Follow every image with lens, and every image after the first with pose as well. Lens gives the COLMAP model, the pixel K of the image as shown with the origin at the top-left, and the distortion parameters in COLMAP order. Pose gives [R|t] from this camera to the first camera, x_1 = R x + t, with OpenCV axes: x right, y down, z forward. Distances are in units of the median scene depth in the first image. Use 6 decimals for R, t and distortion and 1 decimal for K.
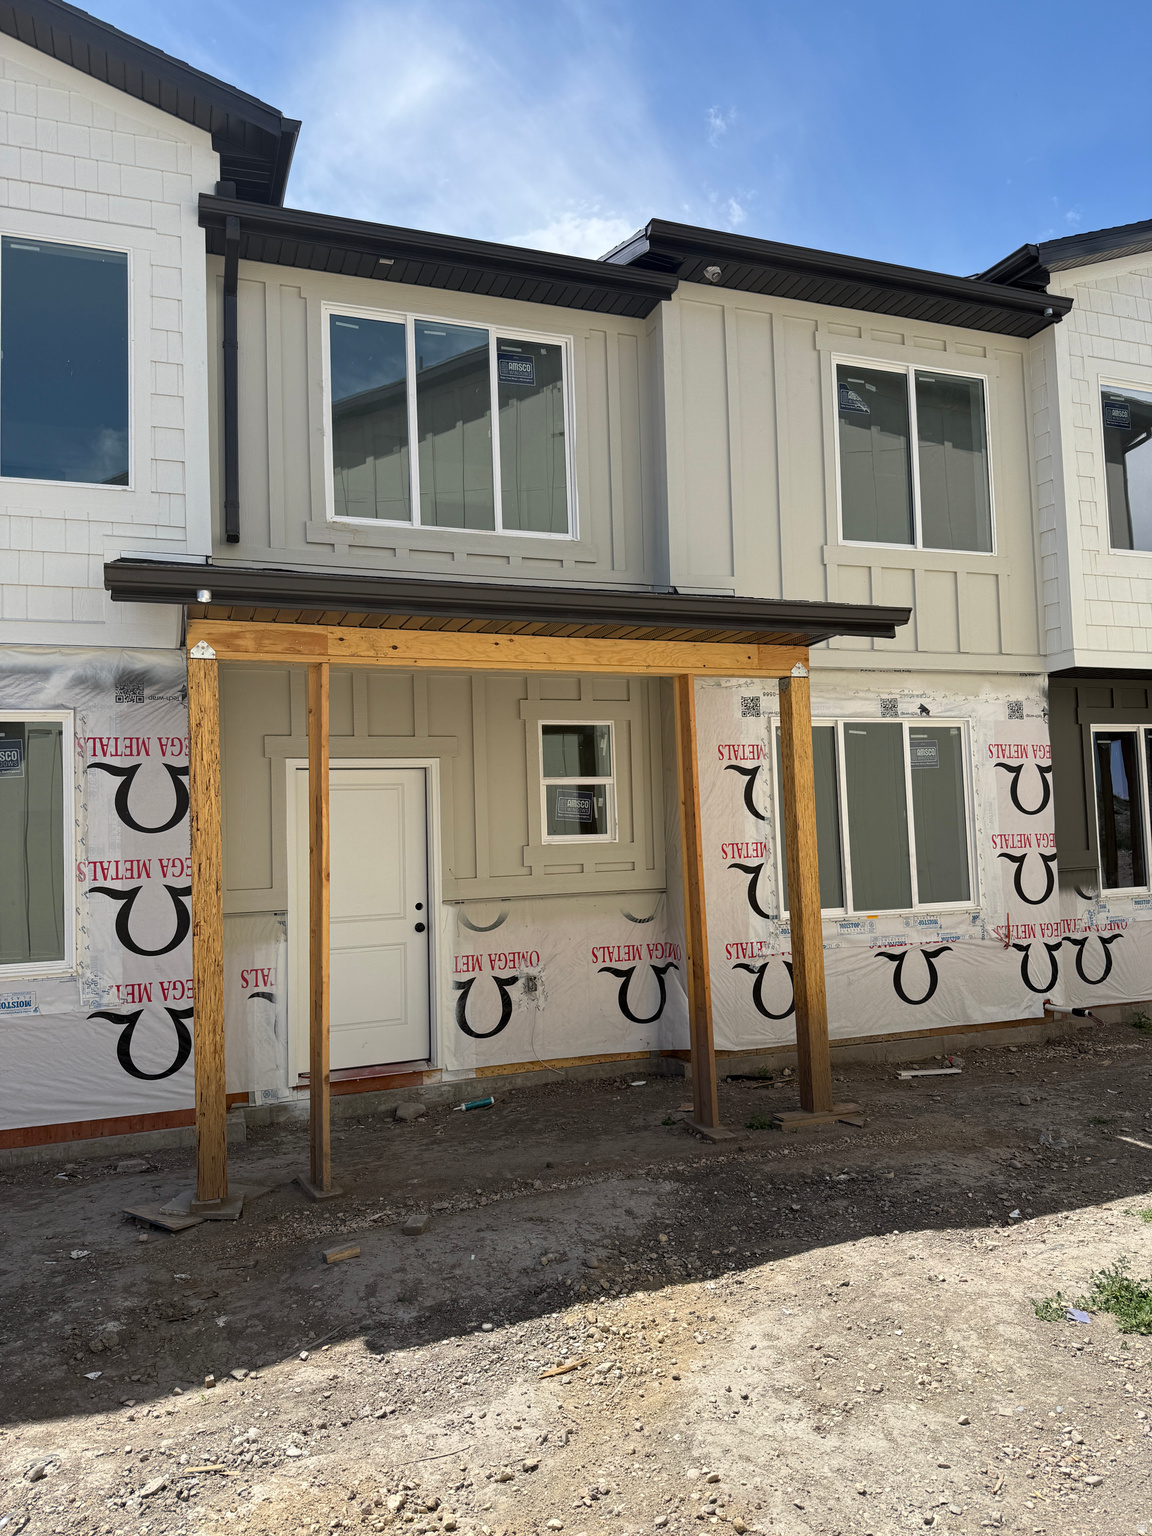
lens RADIAL K [[1102.9, 0, 542.7], [0, 1102.9, 765.0], [0, 0, 1]] dist [0.128875, -0.199644]
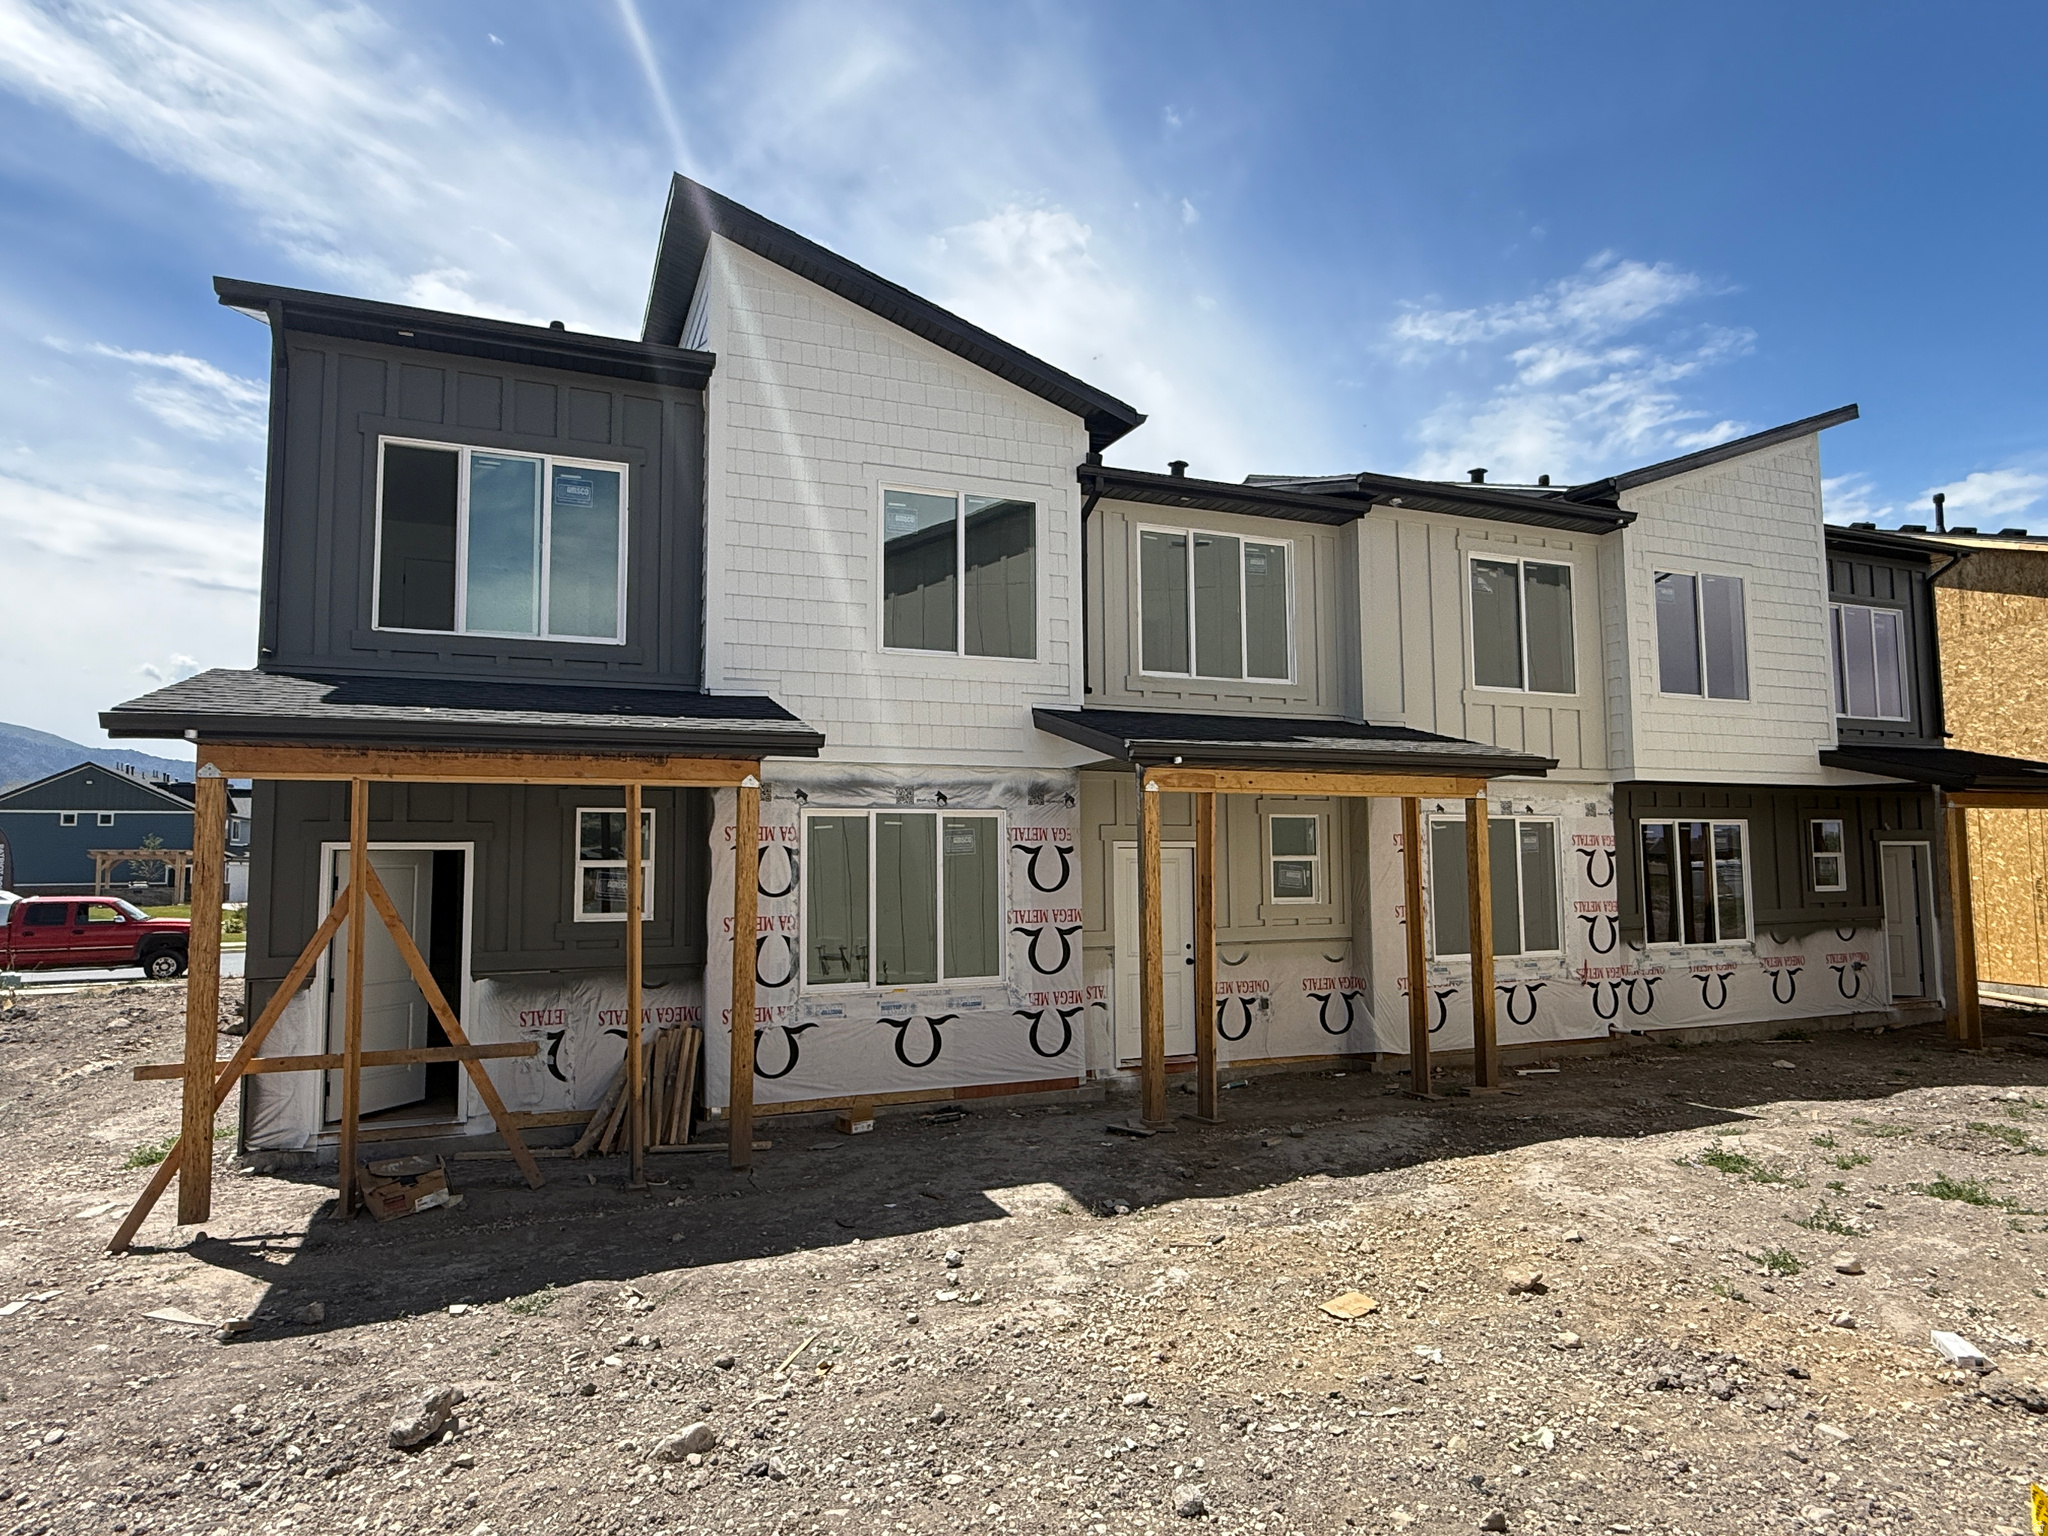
lens RADIAL K [[1180.3, 0, 1024.0], [0, 1180.3, 768.0], [0, 0, 1]] dist [0.000425, 0.000251]
pose [[0.999271, 0.026867, 0.027106, -0.347598], [-0.026197, 0.999350, -0.024779, -0.052716], [-0.027754, 0.024051, 0.999325, -0.468207]]
